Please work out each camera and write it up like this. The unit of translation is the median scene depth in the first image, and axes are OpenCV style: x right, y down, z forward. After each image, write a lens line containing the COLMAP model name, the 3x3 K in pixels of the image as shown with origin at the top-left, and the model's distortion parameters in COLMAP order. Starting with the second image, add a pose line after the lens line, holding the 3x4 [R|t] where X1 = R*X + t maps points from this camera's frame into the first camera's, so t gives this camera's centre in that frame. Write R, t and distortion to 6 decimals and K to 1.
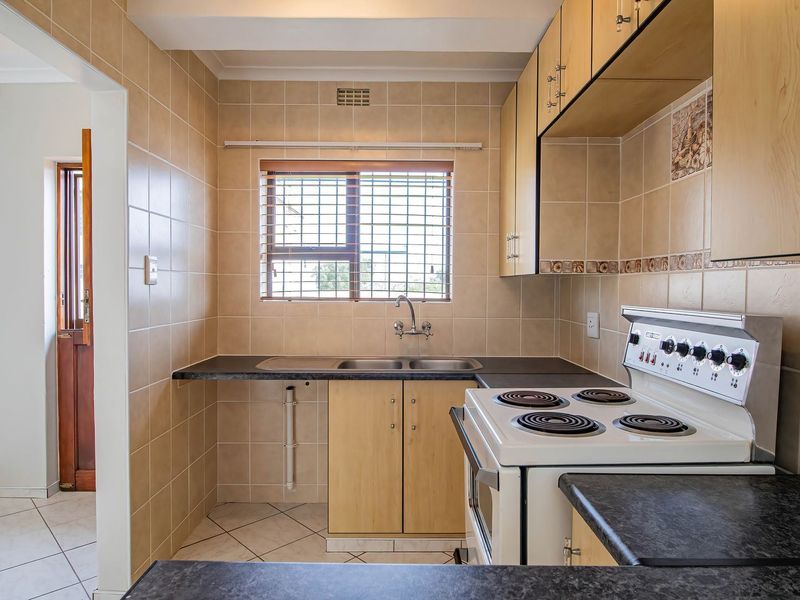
lens RADIAL K [[497.0, 0, 400.5], [0, 497.0, 298.2], [0, 0, 1]] dist [0.001011, -0.011479]
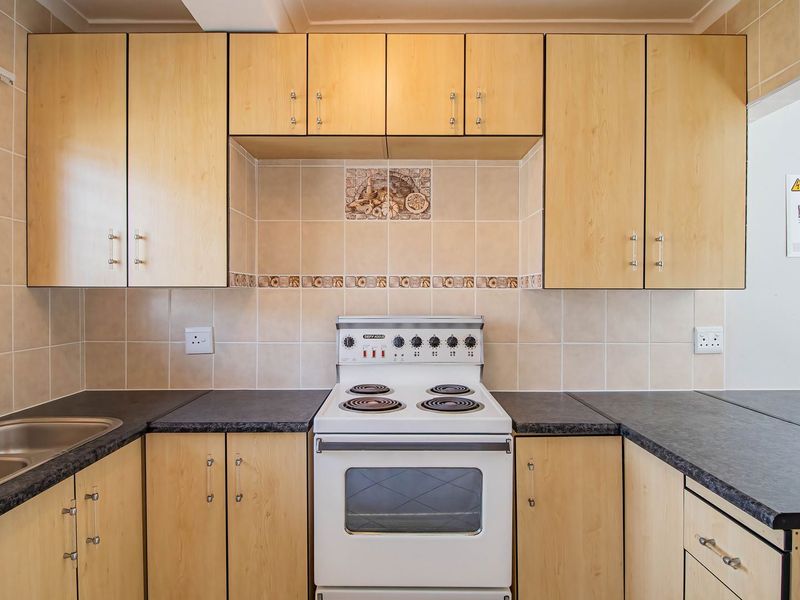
lens RADIAL K [[497.0, 0, 396.1], [0, 497.0, 296.7], [0, 0, 1]] dist [0.001011, -0.011479]
pose [[0.018231, -0.002673, 0.999830, -0.772611], [0.025372, 0.999676, 0.002210, -0.031262], [-0.999512, 0.025328, 0.018293, 0.857794]]
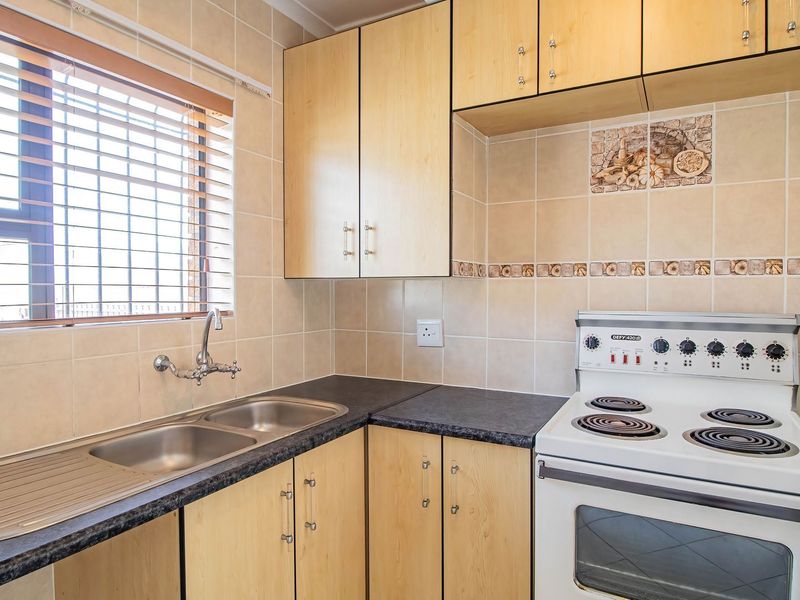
lens RADIAL K [[497.0, 0, 399.5], [0, 497.0, 297.4], [0, 0, 1]] dist [0.001011, -0.011479]
pose [[0.500940, -0.011222, 0.865409, -0.607252], [0.020418, 0.999791, 0.001145, -0.019986], [-0.865241, 0.017096, 0.501065, 0.831556]]
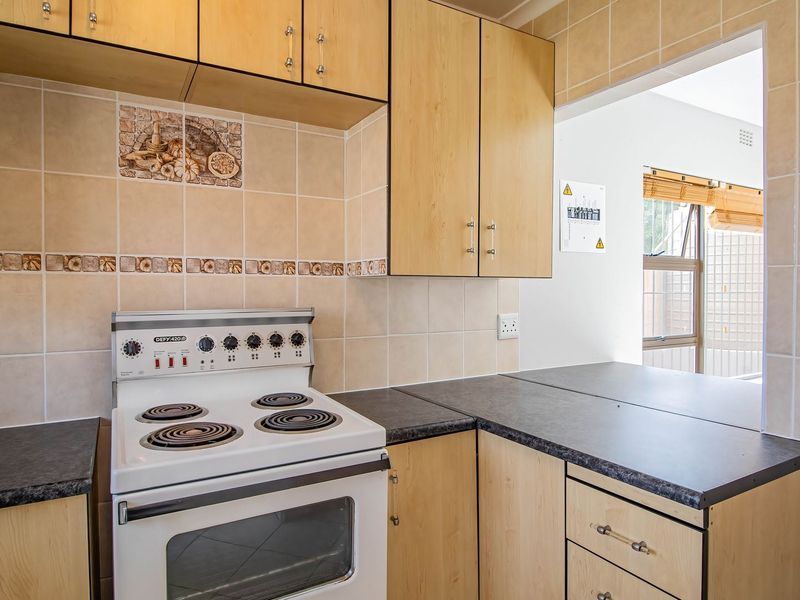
lens RADIAL K [[497.0, 0, 398.3], [0, 497.0, 297.8], [0, 0, 1]] dist [0.001011, -0.011479]
pose [[-0.482218, -0.013036, 0.875954, -0.531755], [0.024635, 0.999292, 0.028433, -0.021418], [-0.875705, 0.035290, -0.481555, 1.009597]]
